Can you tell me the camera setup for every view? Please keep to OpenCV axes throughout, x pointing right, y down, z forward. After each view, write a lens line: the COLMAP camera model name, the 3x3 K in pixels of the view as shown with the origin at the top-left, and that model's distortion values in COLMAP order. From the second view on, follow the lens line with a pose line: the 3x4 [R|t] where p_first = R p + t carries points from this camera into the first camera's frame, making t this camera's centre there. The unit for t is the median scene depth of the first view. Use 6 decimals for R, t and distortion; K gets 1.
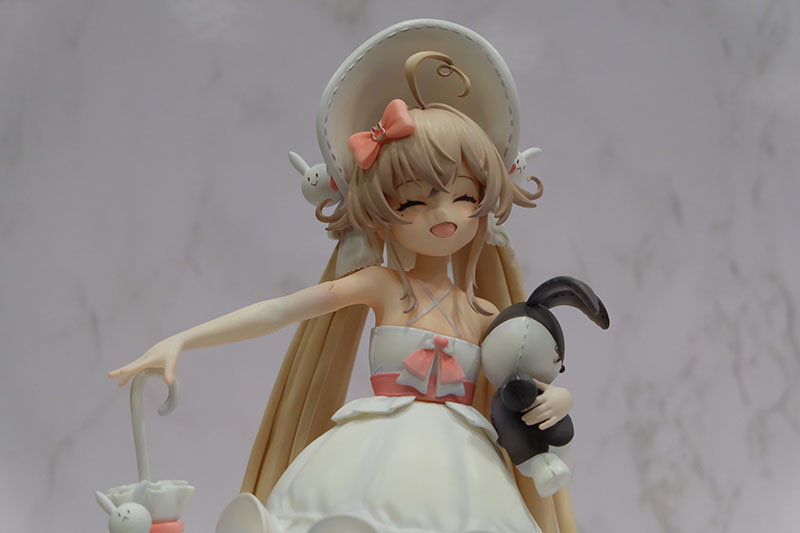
lens RADIAL K [[1736.3, 0, 399.0], [0, 1736.3, 264.7], [0, 0, 1]] dist [-0.041202, 0.000000]
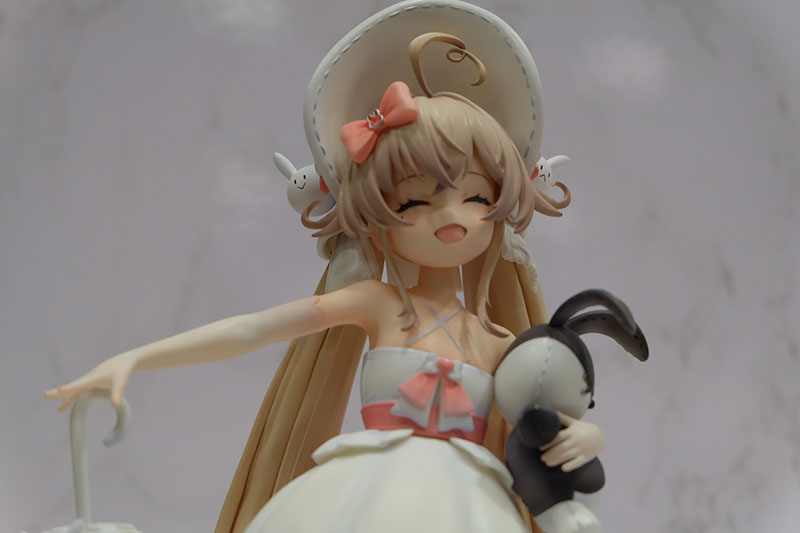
lens RADIAL K [[1736.3, 0, 397.6], [0, 1736.3, 265.4], [0, 0, 1]] dist [-0.041202, 0.000000]
pose [[0.999494, 0.013177, -0.028966, 0.024271], [-0.016153, 0.994340, -0.105008, 0.082910], [0.027419, 0.105423, 0.994049, 0.163957]]
